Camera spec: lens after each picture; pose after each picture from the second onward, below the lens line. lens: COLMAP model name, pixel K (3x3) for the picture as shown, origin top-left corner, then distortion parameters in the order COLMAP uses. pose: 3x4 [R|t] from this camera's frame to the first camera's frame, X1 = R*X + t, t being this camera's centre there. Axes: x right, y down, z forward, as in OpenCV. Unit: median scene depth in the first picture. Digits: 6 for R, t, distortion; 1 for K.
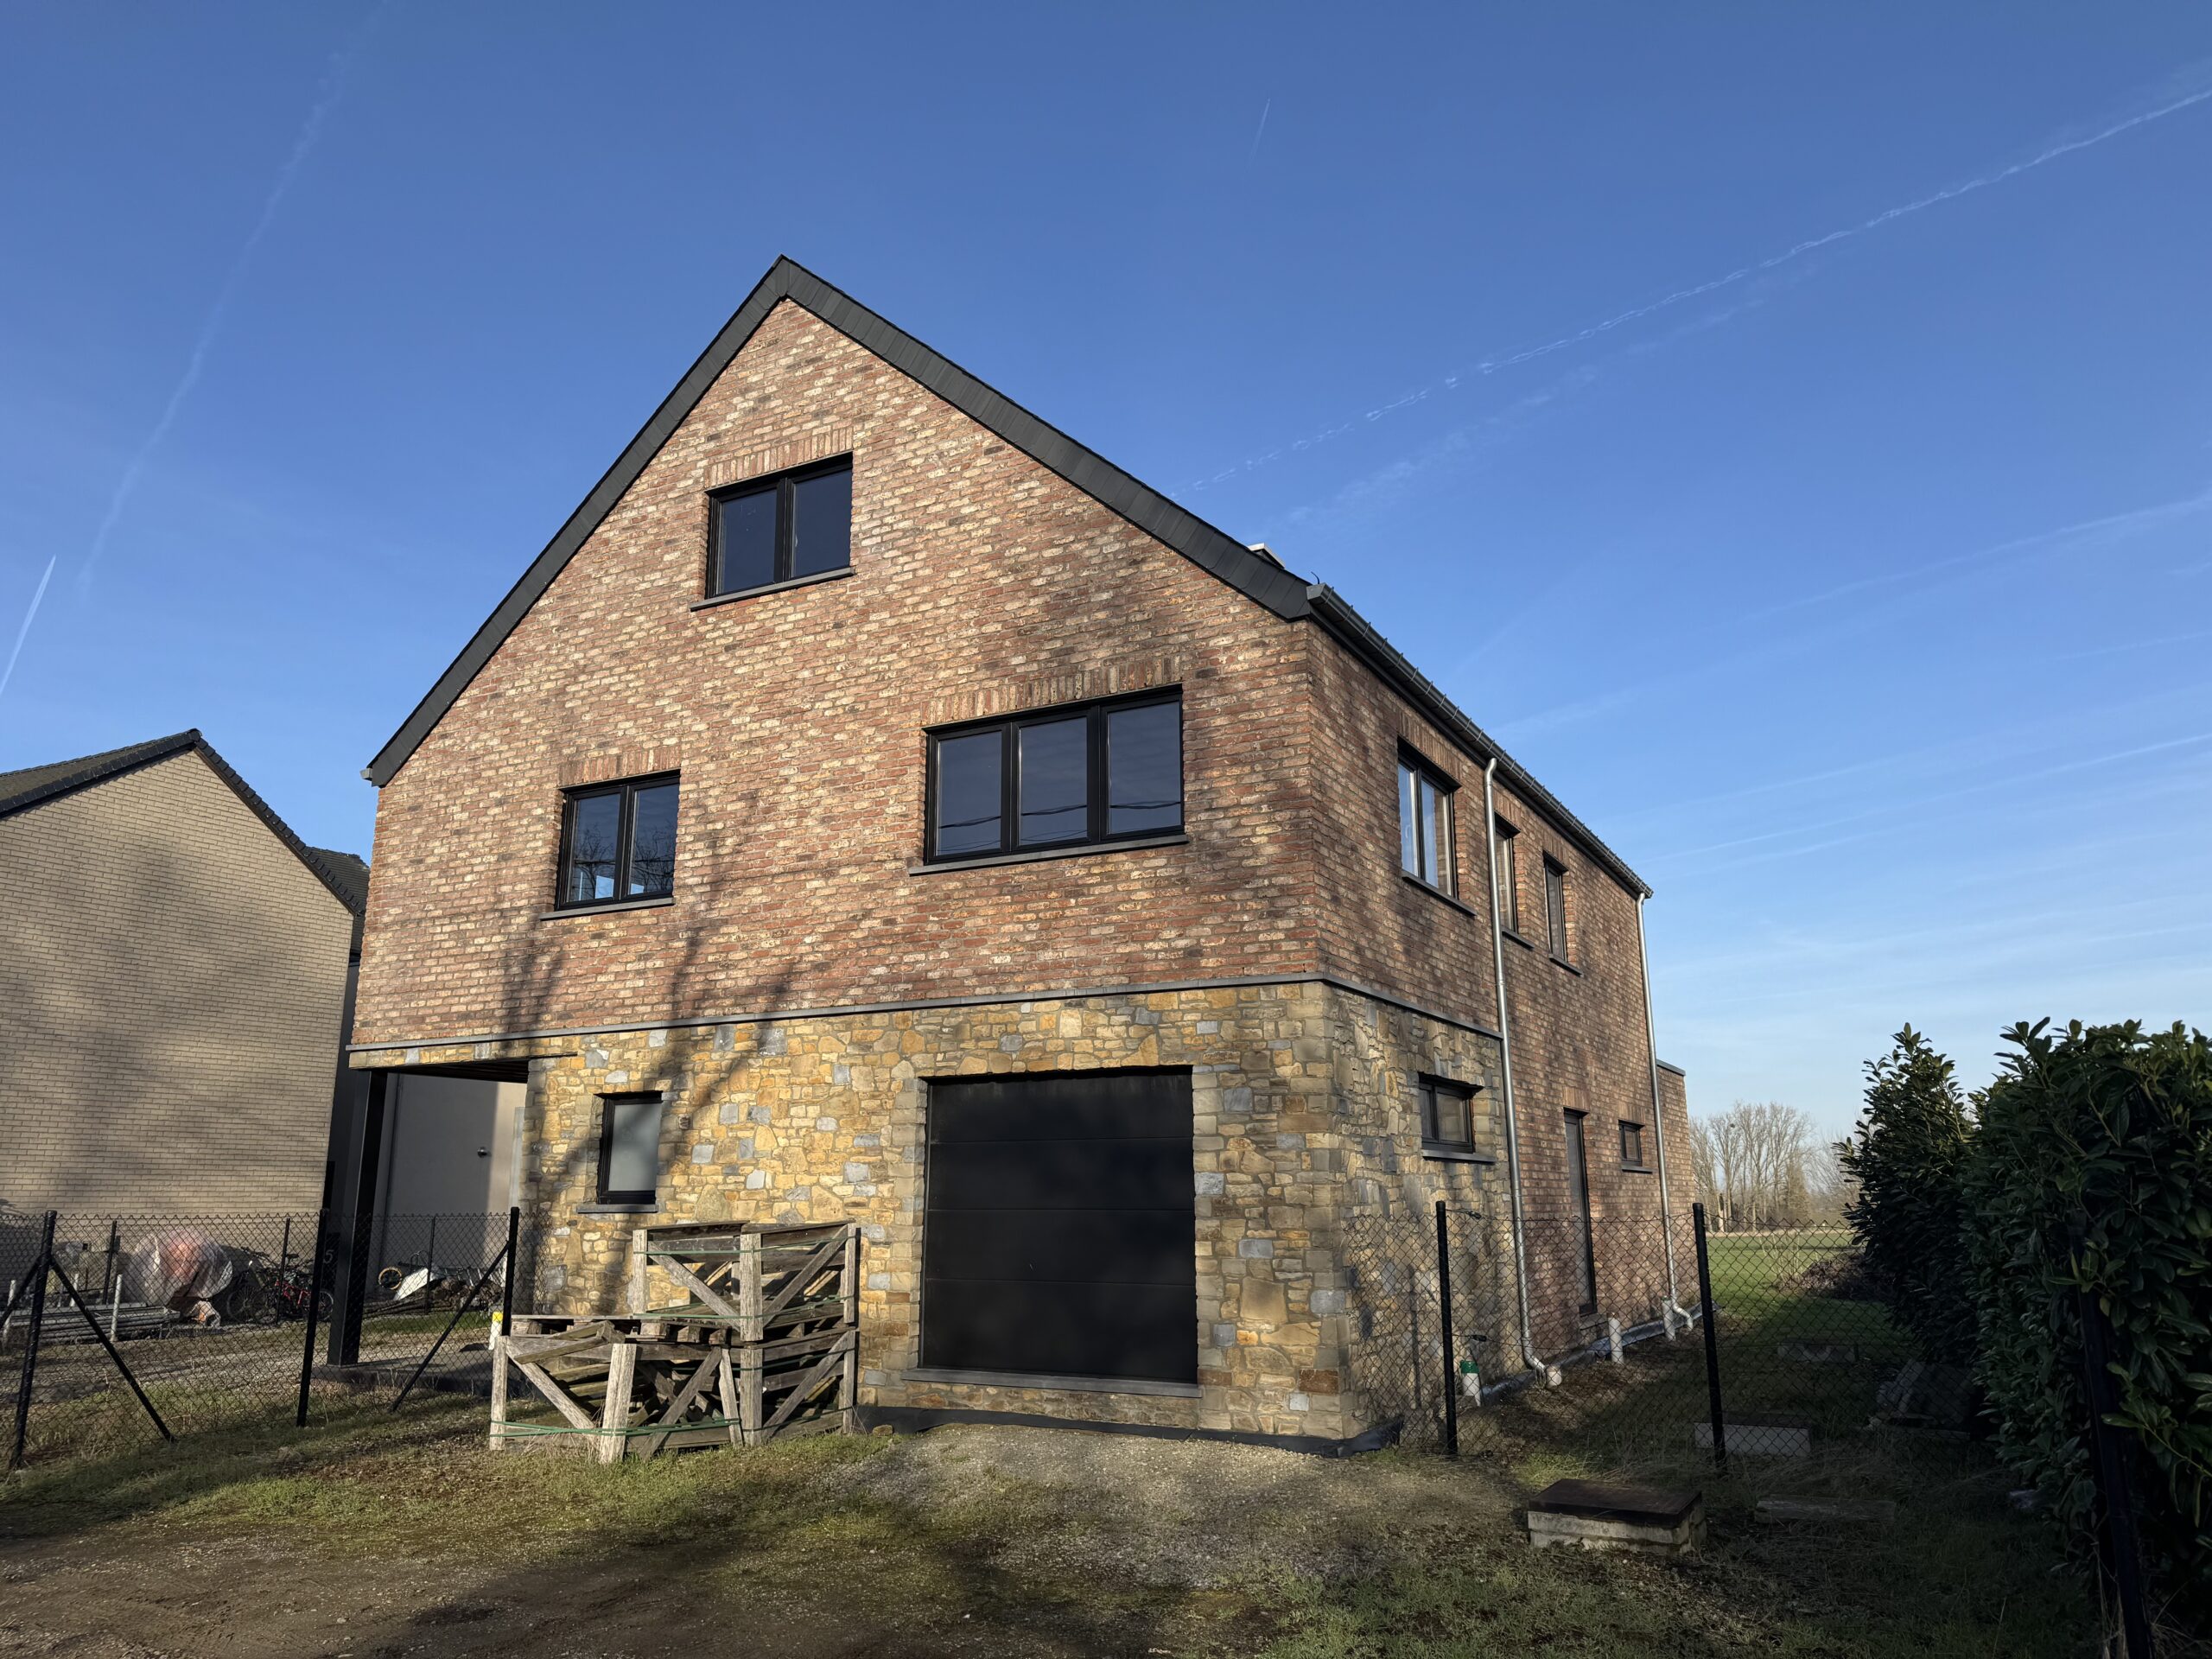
lens RADIAL K [[1555.3, 0, 1097.4], [0, 1555.3, 839.4], [0, 0, 1]] dist [0.098122, -0.113703]
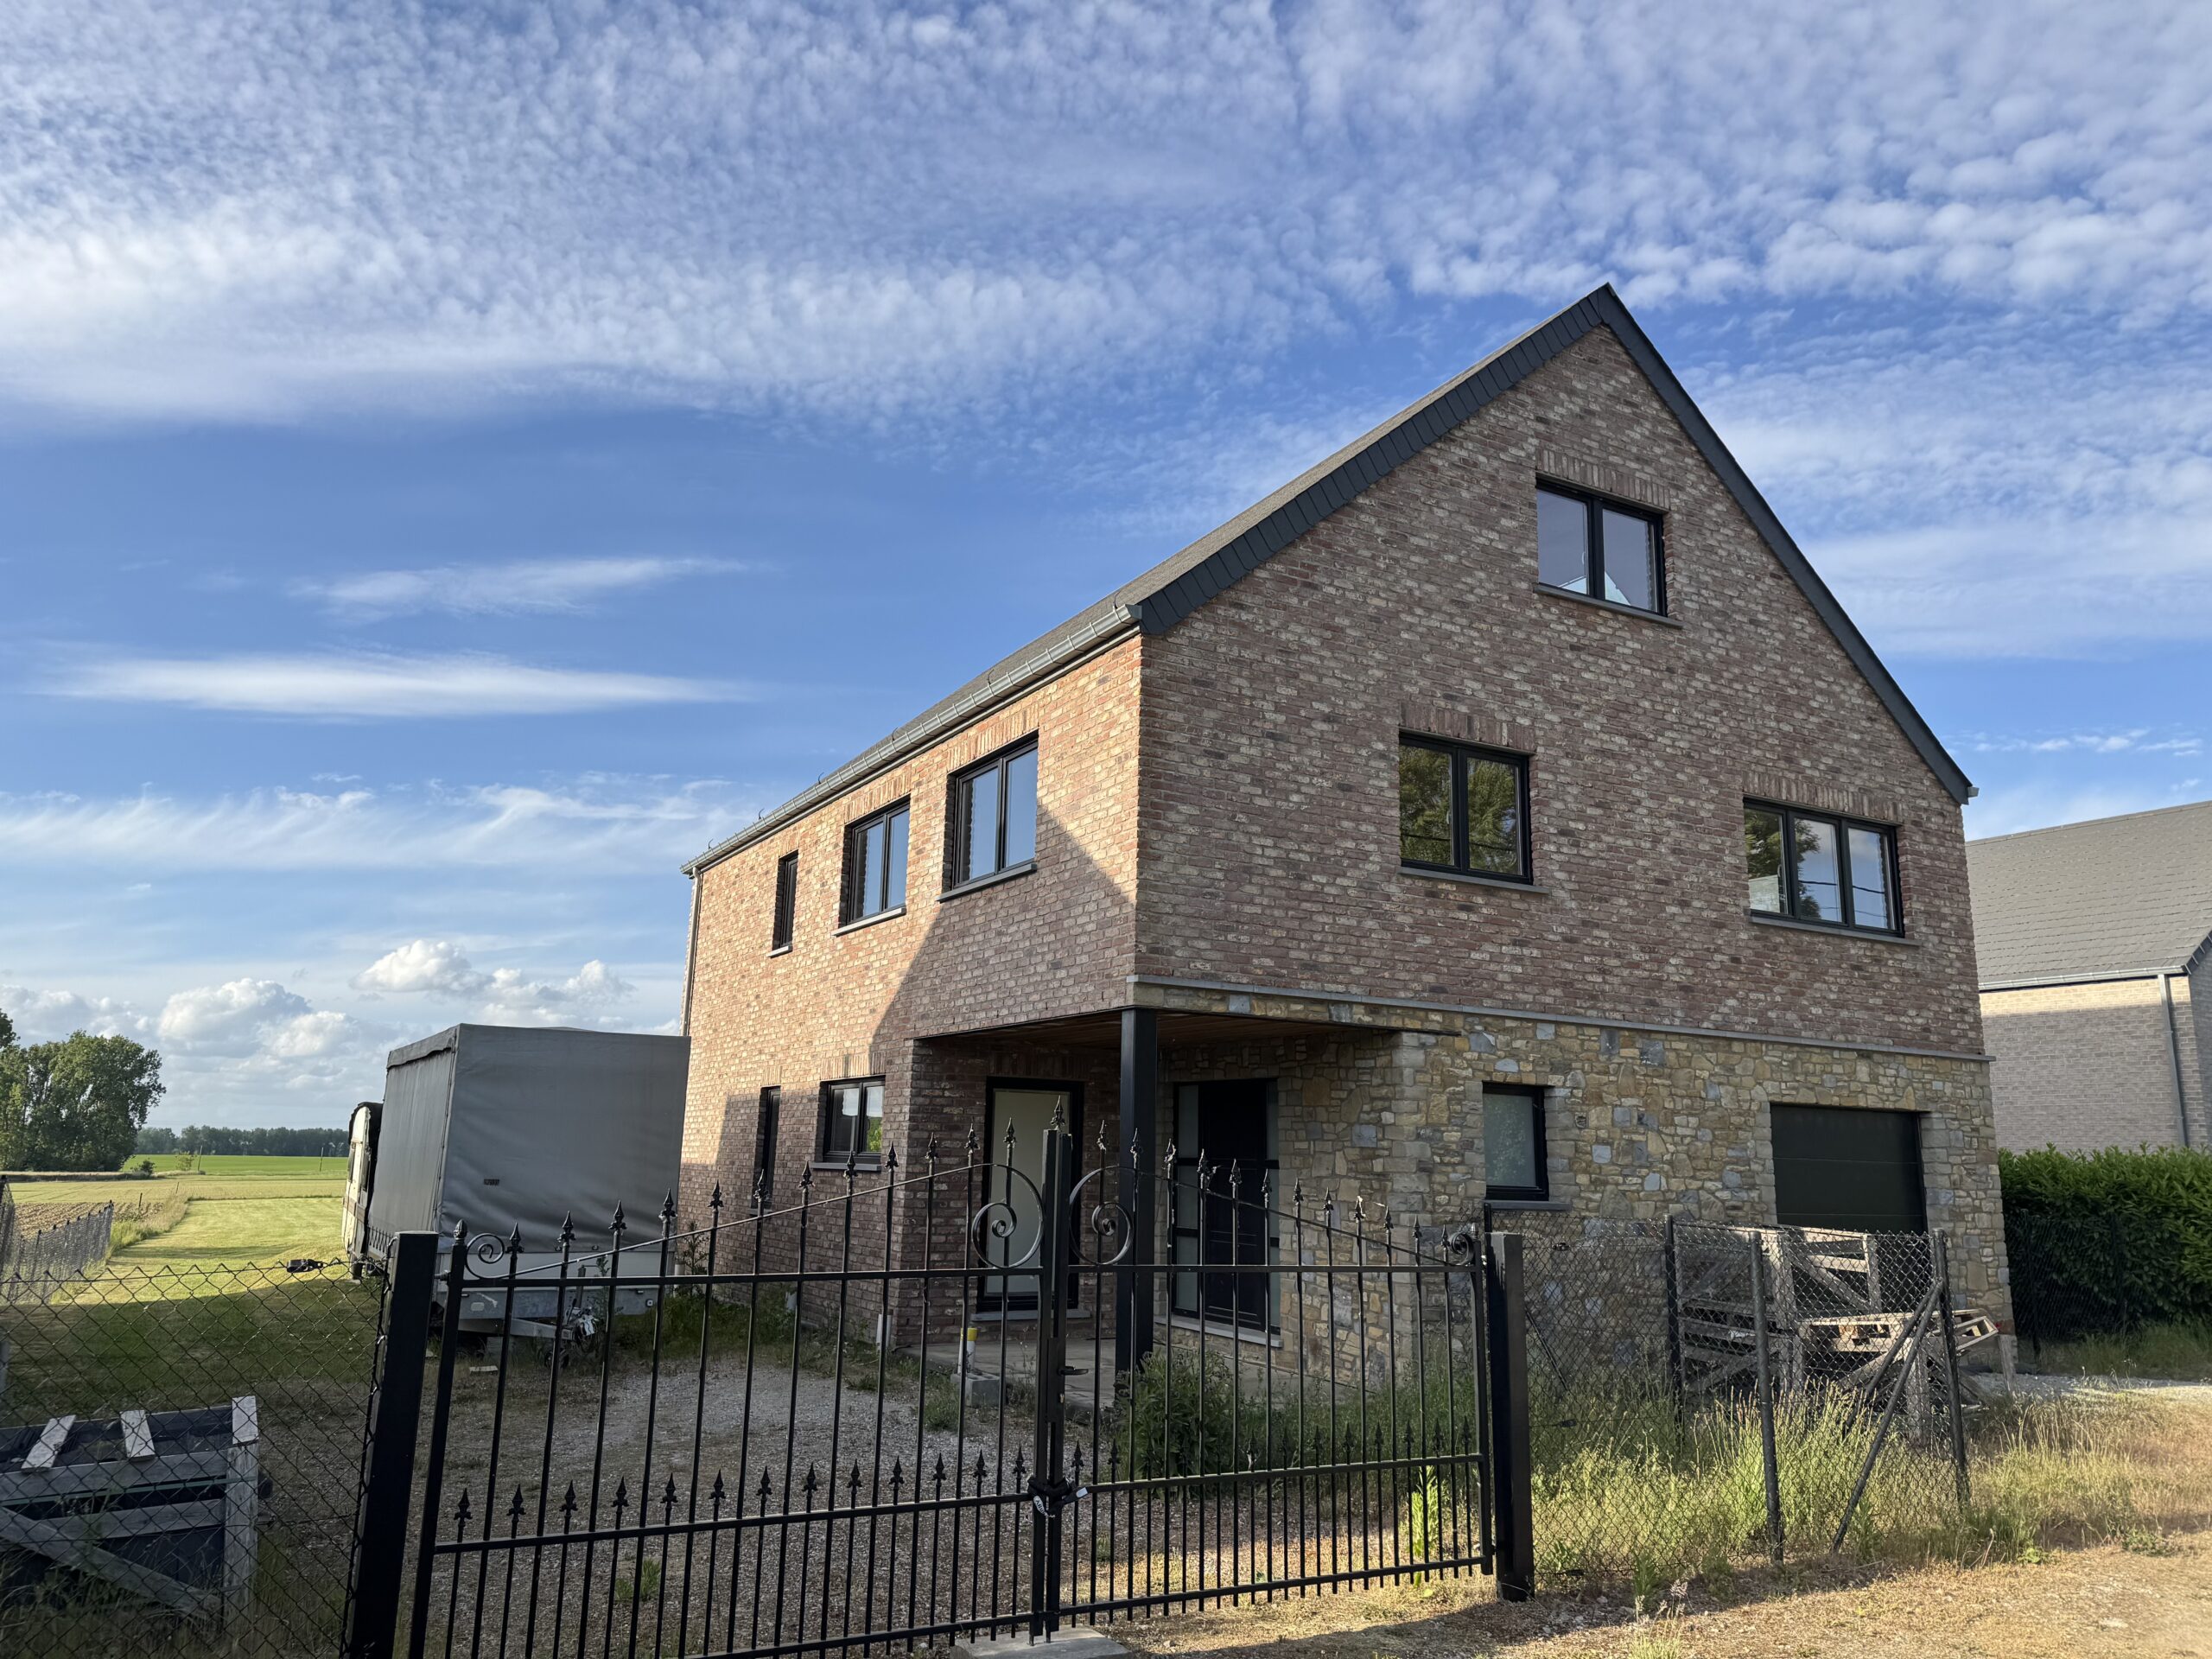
lens RADIAL K [[1555.3, 0, 1055.3], [0, 1555.3, 828.4], [0, 0, 1]] dist [0.098122, -0.113703]
pose [[0.545734, 0.189795, 0.816182, -1.258826], [-0.217426, 0.972725, -0.080818, 0.148646], [-0.809260, -0.133354, 0.572115, 0.701425]]
